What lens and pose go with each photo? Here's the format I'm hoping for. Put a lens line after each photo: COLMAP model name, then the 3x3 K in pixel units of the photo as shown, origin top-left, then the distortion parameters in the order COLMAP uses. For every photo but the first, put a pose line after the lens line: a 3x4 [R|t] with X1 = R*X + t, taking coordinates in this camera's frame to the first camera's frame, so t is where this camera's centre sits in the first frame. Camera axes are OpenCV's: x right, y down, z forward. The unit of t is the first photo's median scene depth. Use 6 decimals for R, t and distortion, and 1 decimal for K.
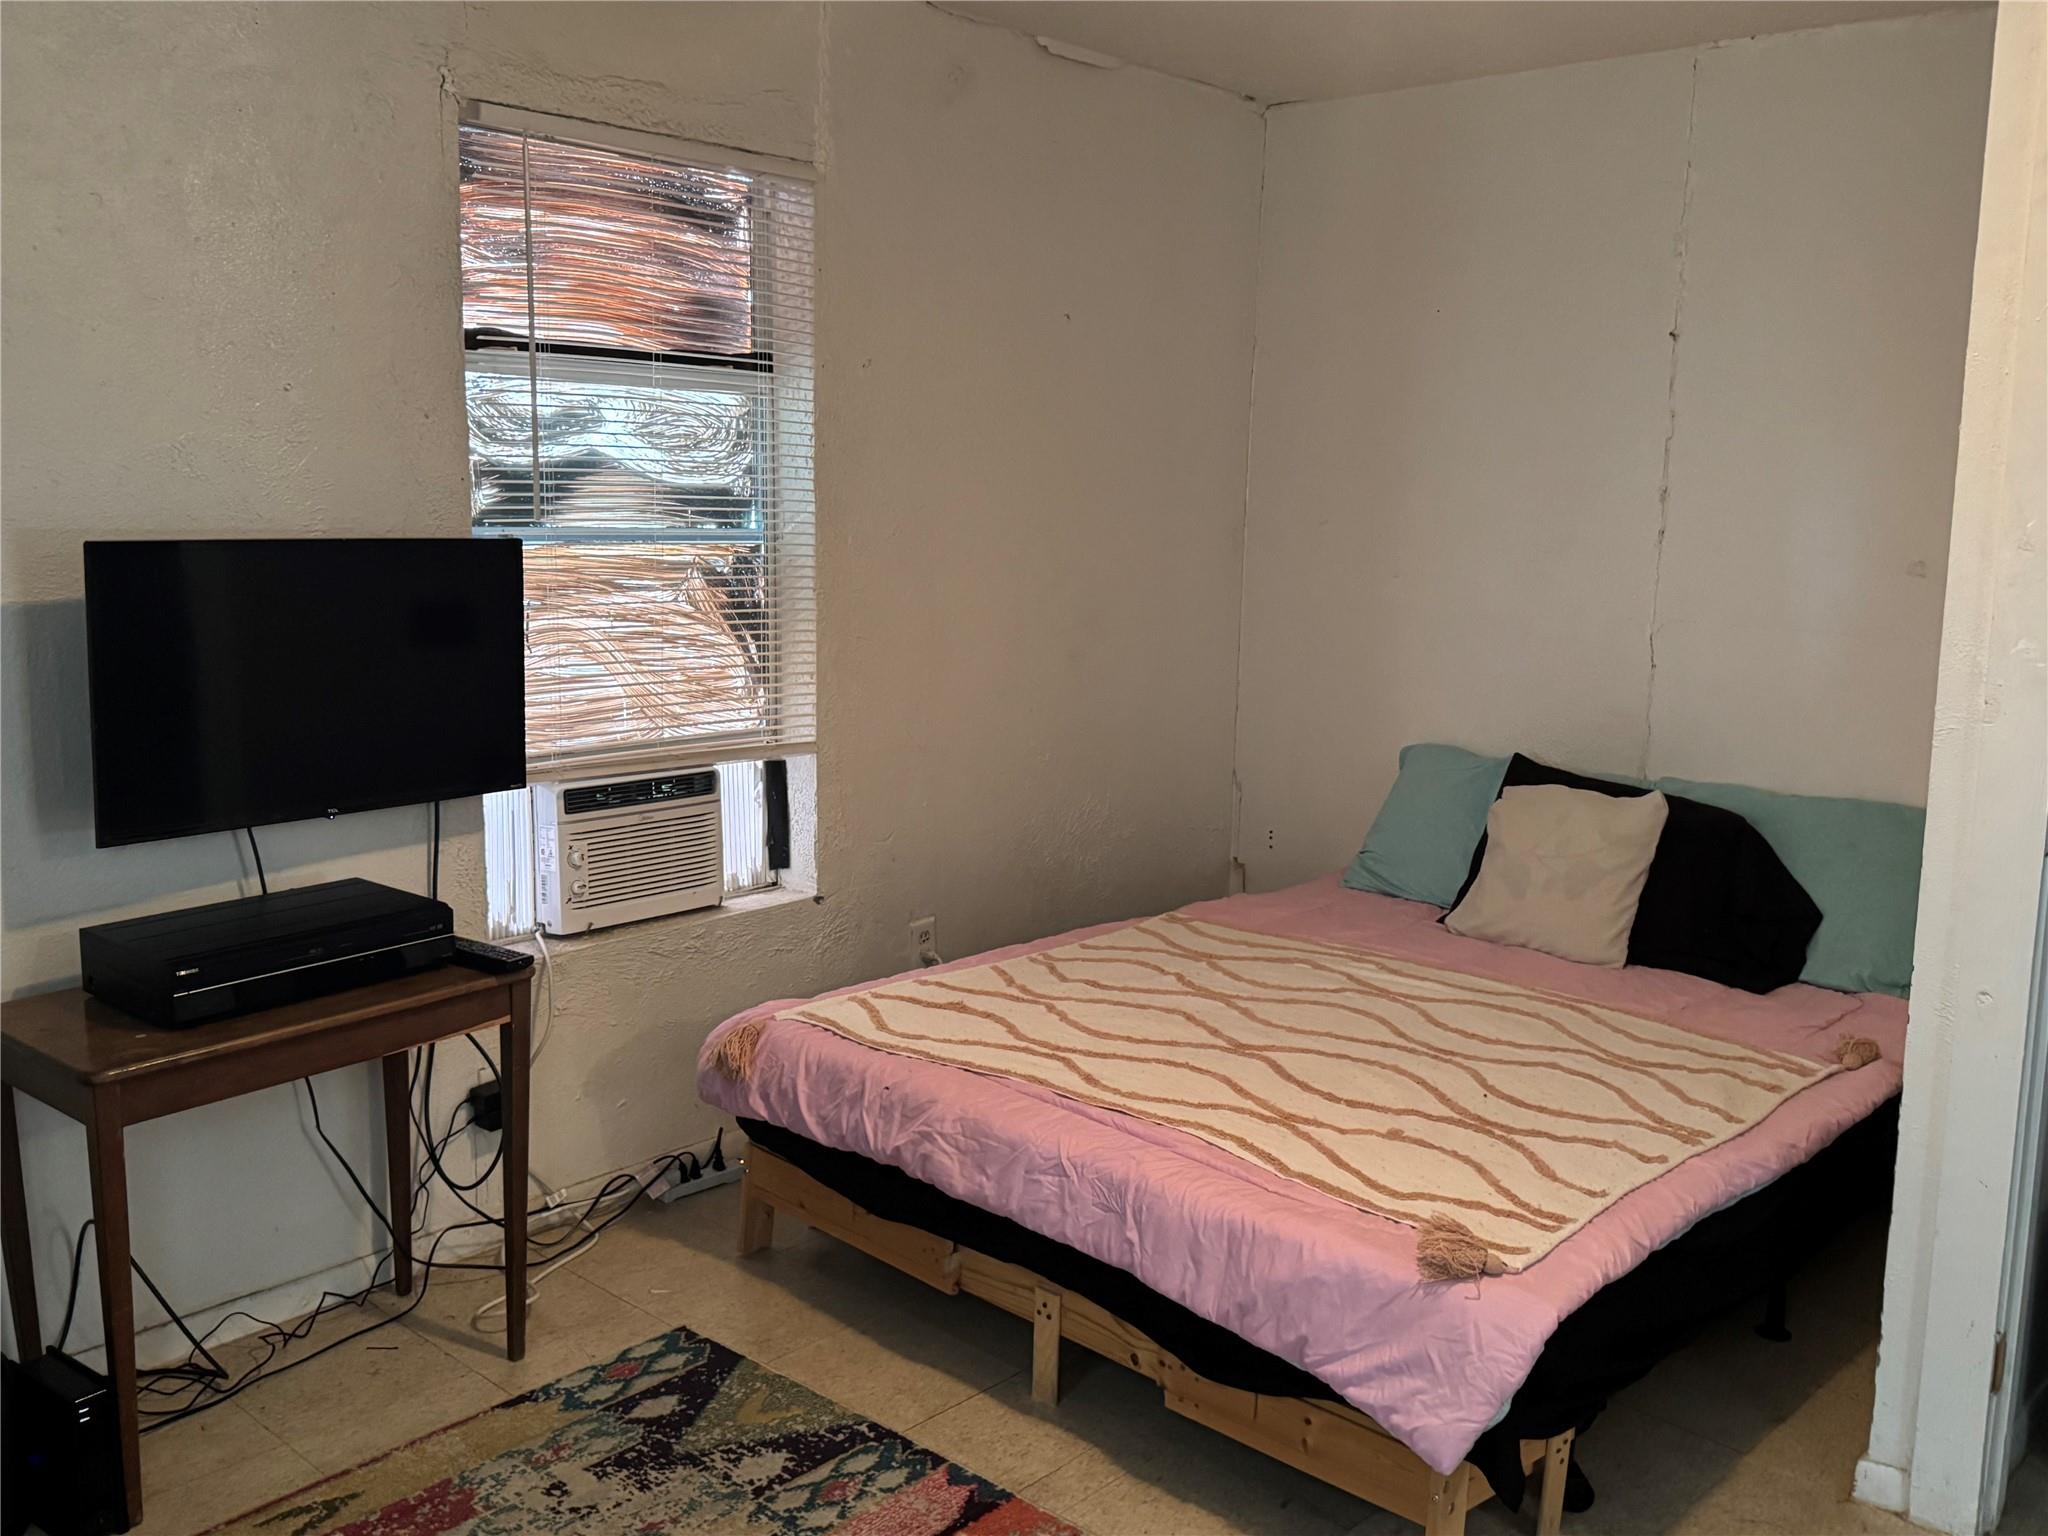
lens RADIAL K [[1892.8, 0, 1023.4], [0, 1892.8, 751.7], [0, 0, 1]] dist [0.145065, -0.259260]
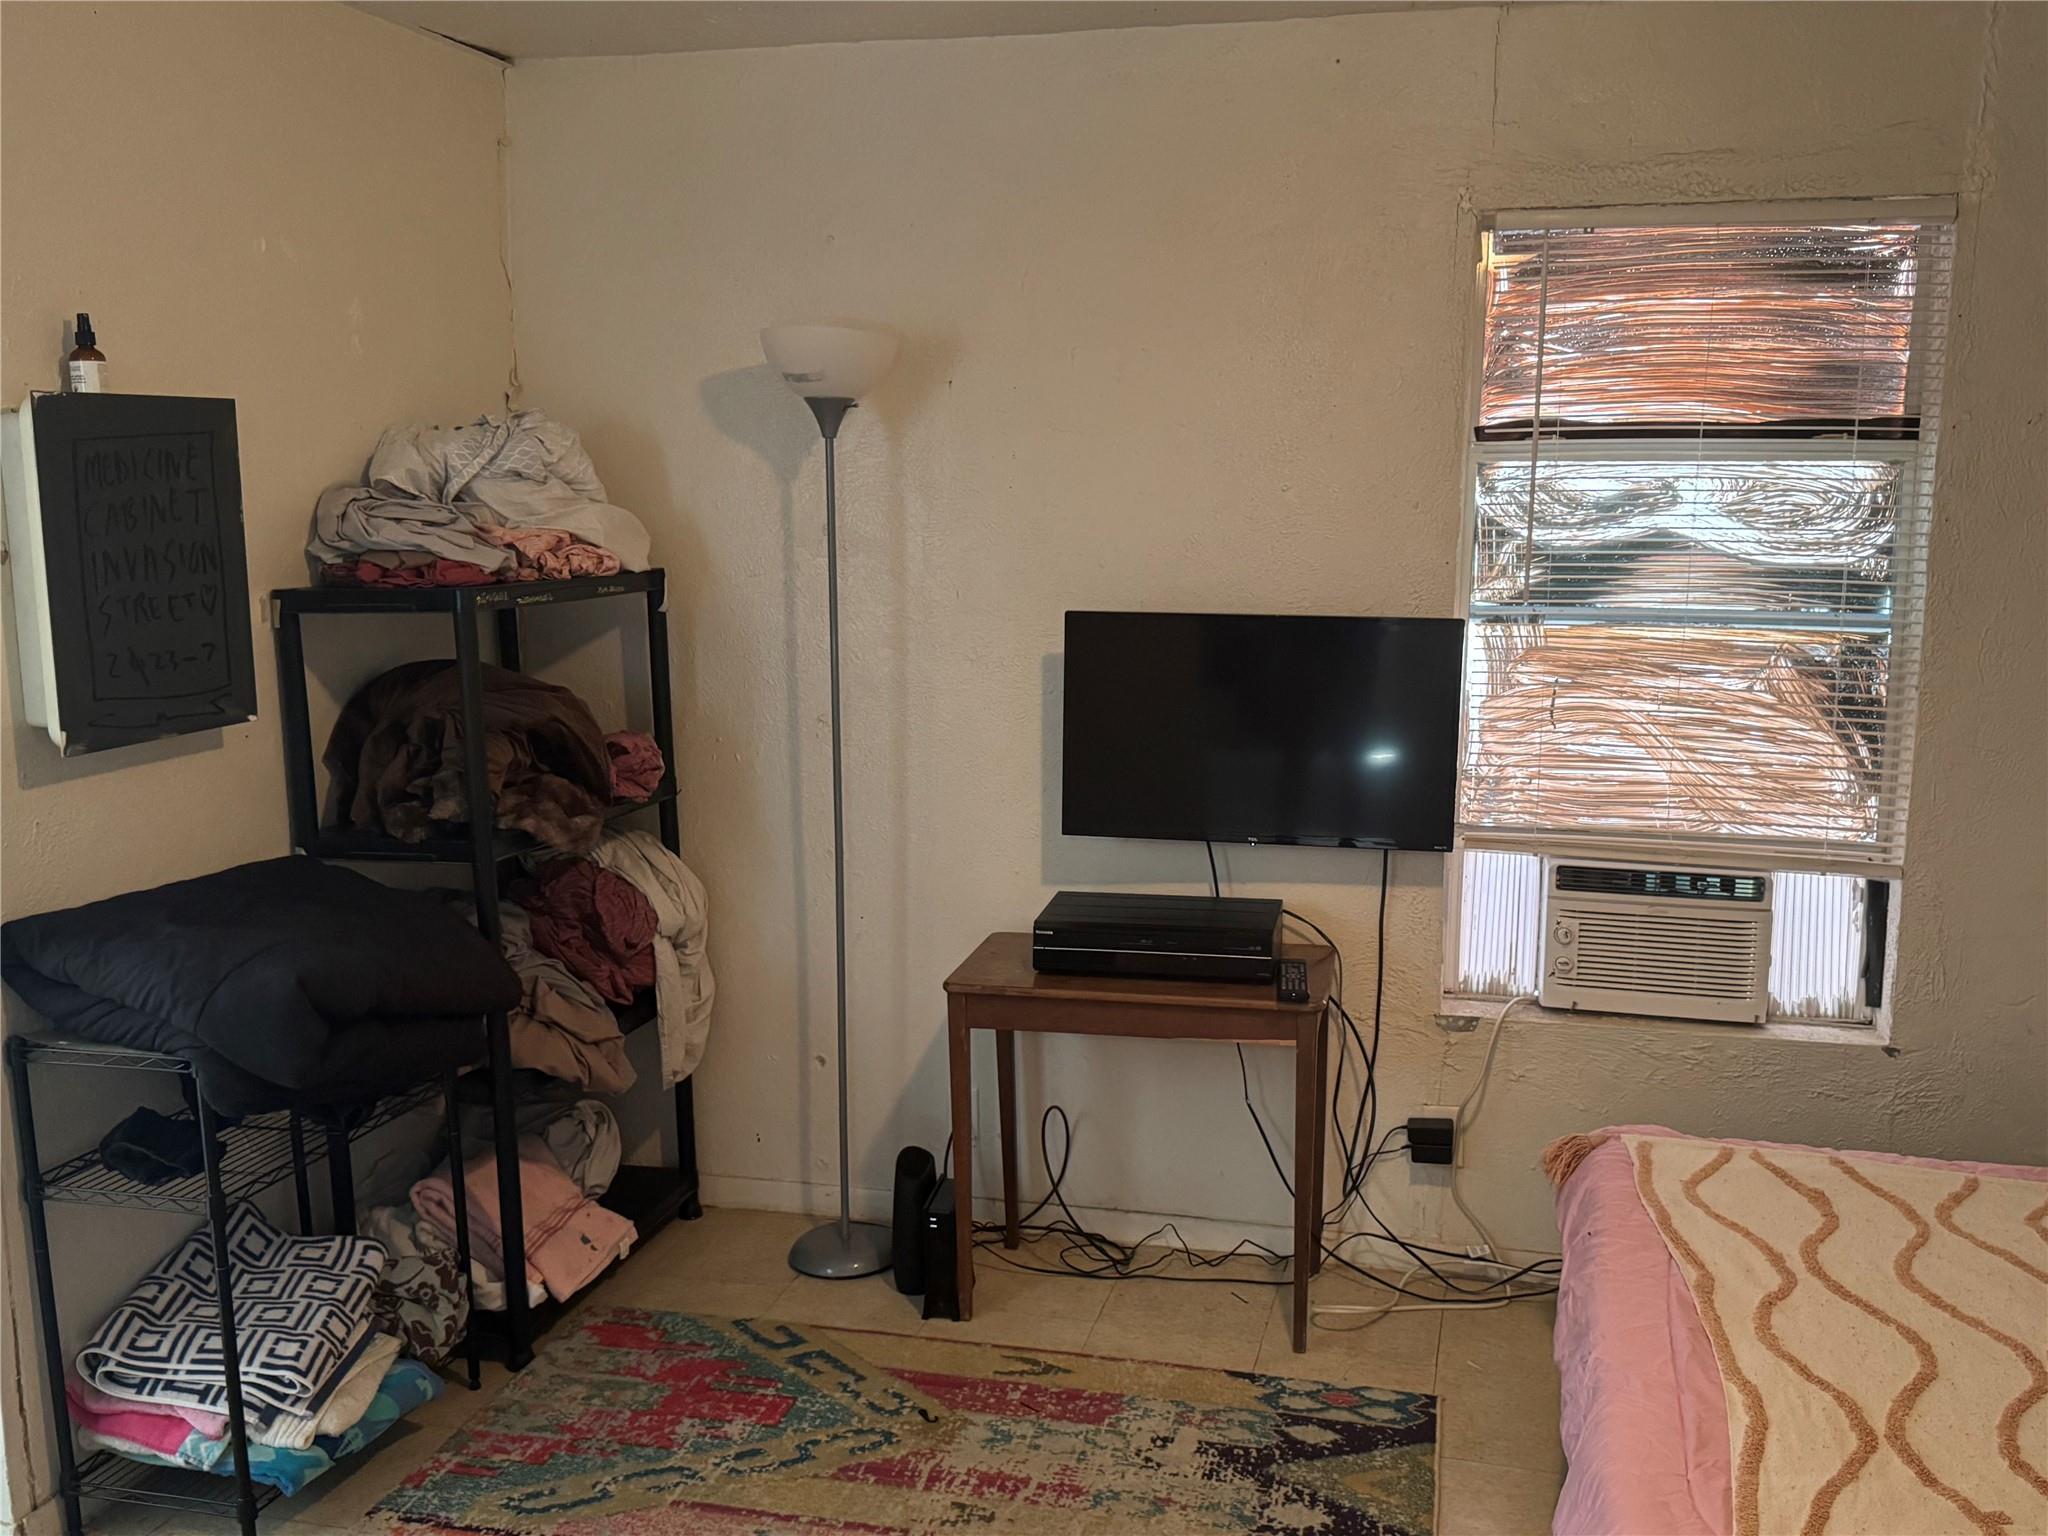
lens RADIAL K [[1892.8, 0, 1023.4], [0, 1892.8, 751.7], [0, 0, 1]] dist [0.145065, -0.259260]
pose [[0.442805, 0.109799, -0.889869, 0.513261], [-0.126355, 0.990211, 0.059305, -0.061827], [0.887670, 0.086179, 0.452344, 0.270753]]
